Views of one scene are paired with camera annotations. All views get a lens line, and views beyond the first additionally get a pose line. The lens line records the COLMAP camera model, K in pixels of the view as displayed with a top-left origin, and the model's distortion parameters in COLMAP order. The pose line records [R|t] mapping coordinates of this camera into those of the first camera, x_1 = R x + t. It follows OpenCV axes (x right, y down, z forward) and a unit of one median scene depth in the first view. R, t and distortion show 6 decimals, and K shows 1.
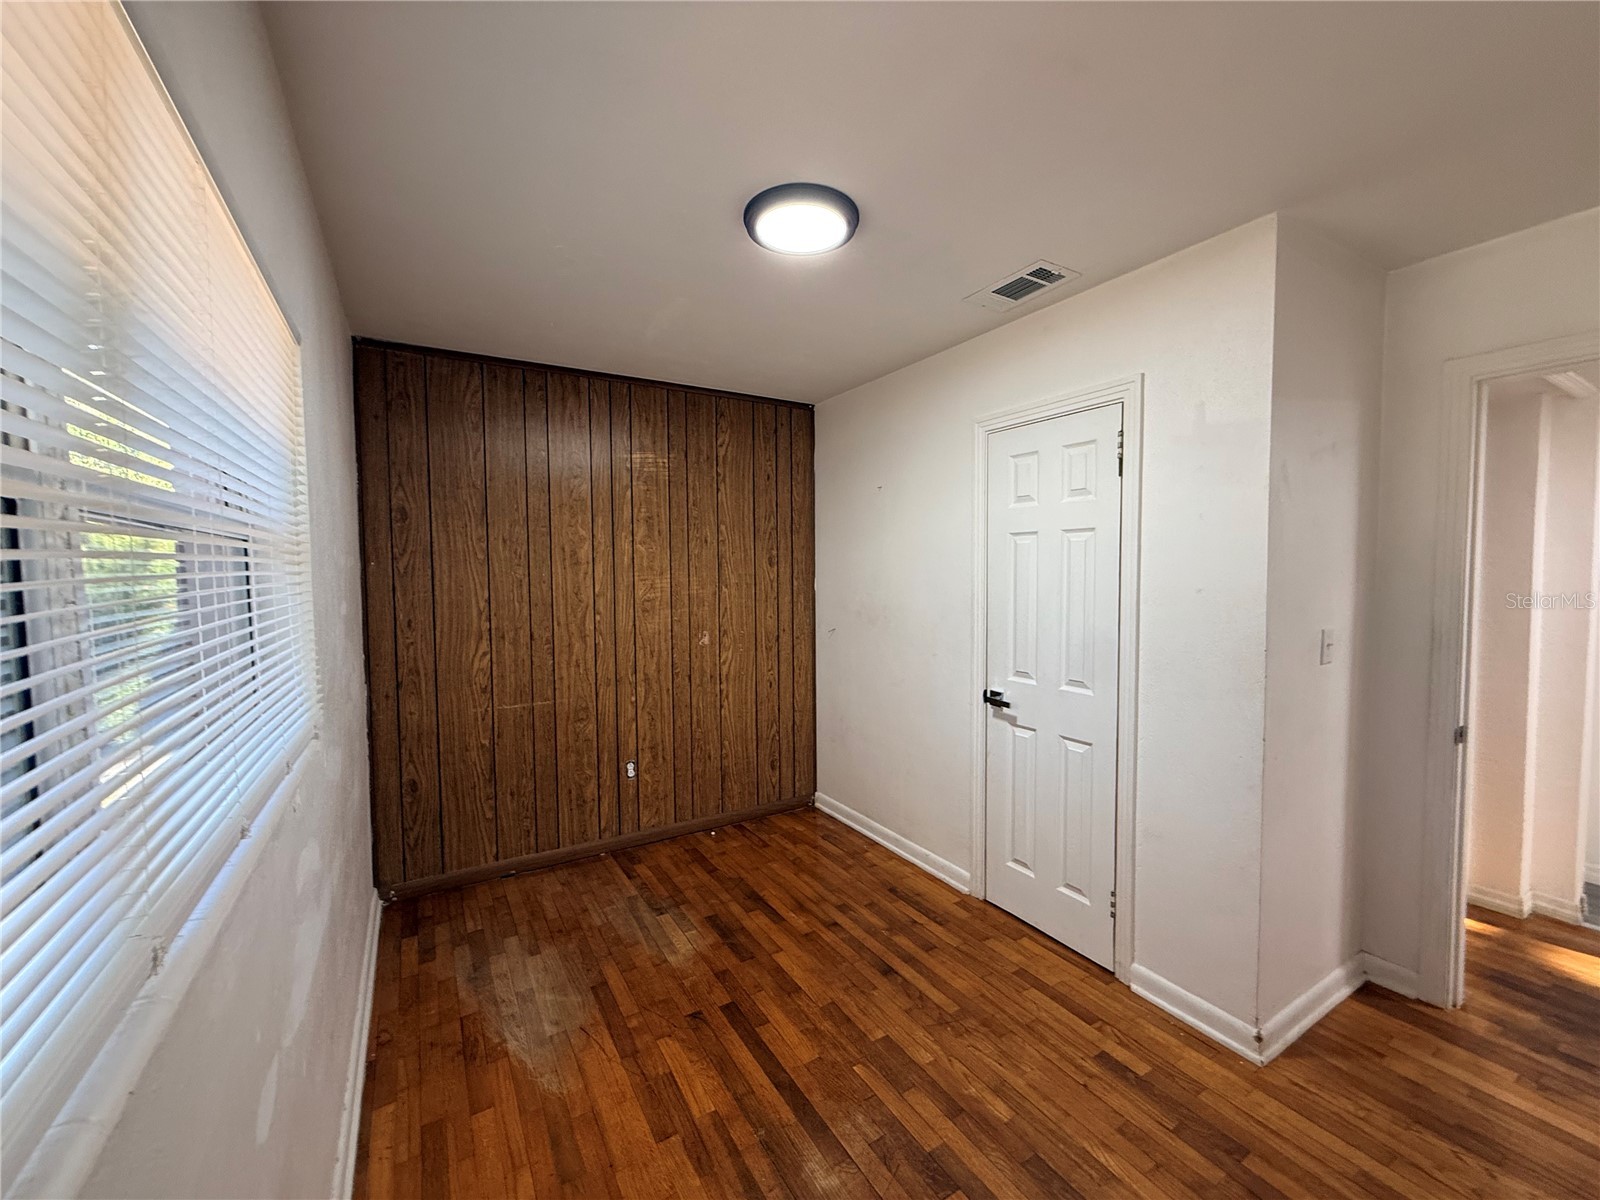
lens RADIAL K [[635.7, 0, 798.3], [0, 635.7, 602.9], [0, 0, 1]] dist [-0.000262, 0.000243]
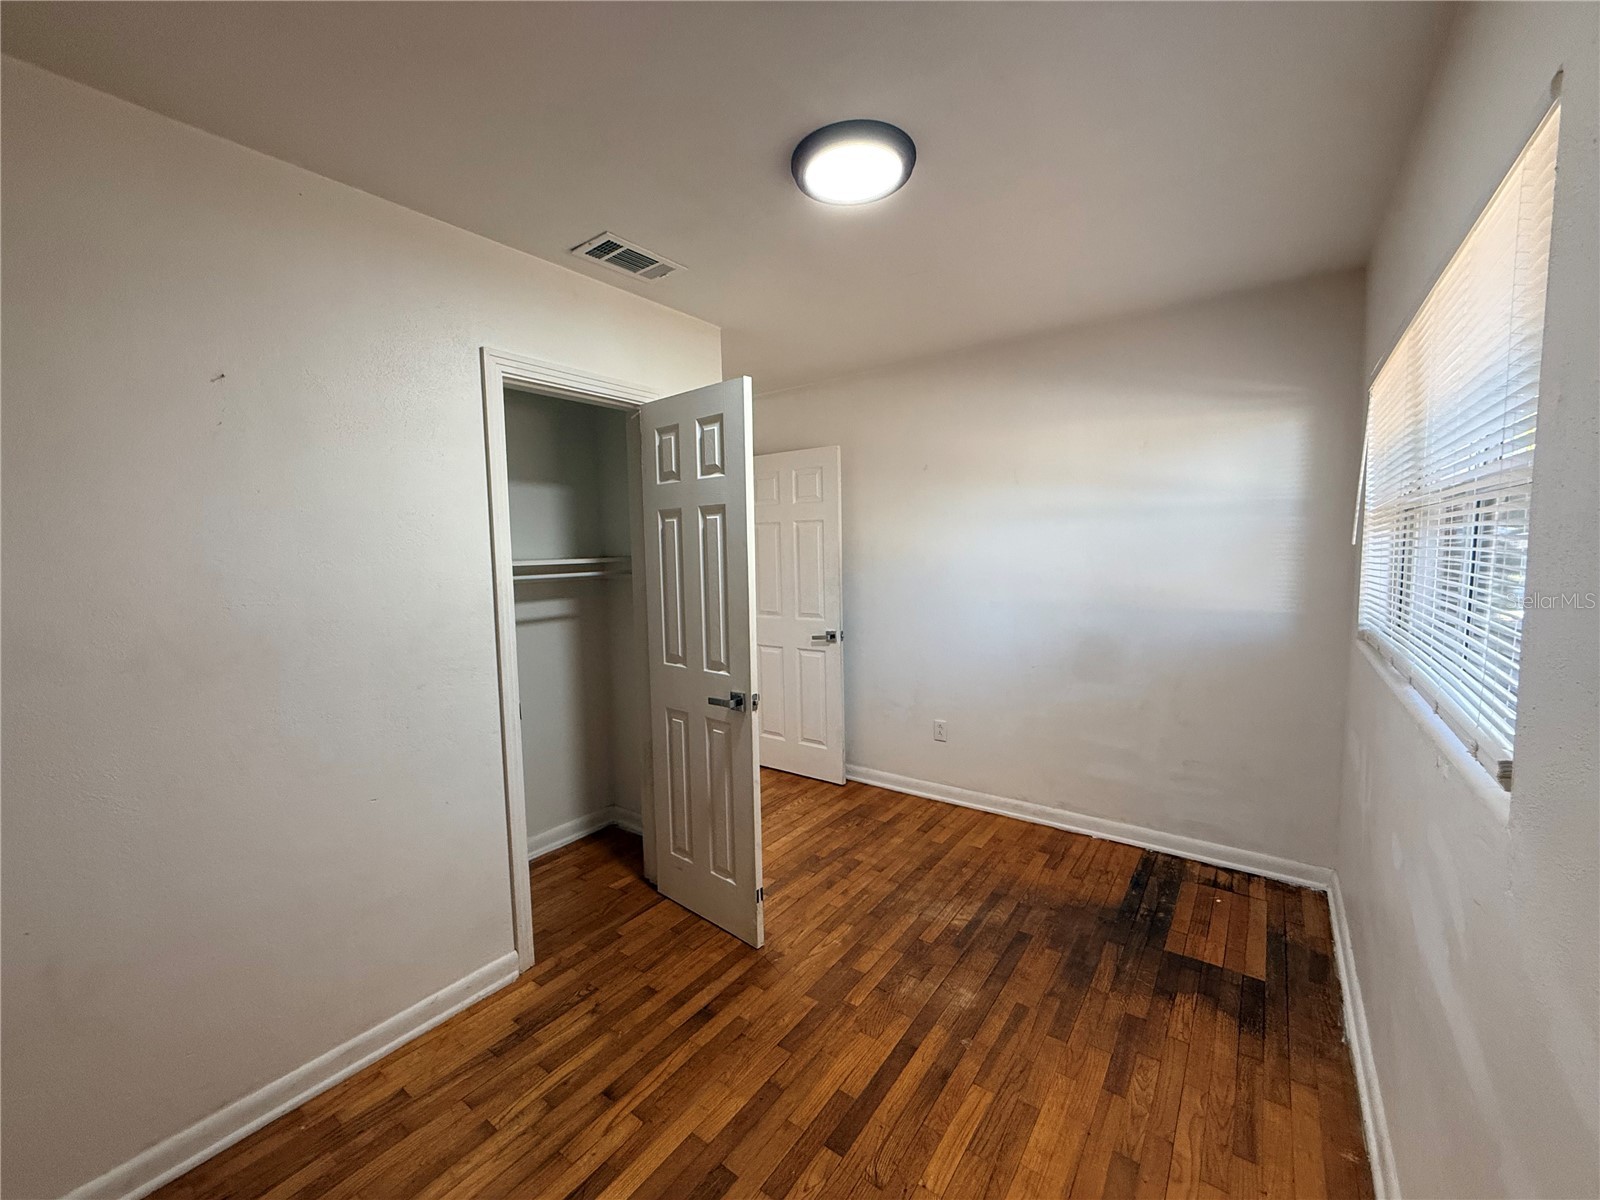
lens RADIAL K [[635.7, 0, 798.3], [0, 635.7, 602.9], [0, 0, 1]] dist [-0.000262, 0.000243]
pose [[-0.380764, -0.064458, 0.922423, -0.681865], [0.072071, 0.992464, 0.099102, -0.049024], [-0.921859, 0.104215, -0.373249, 1.179611]]
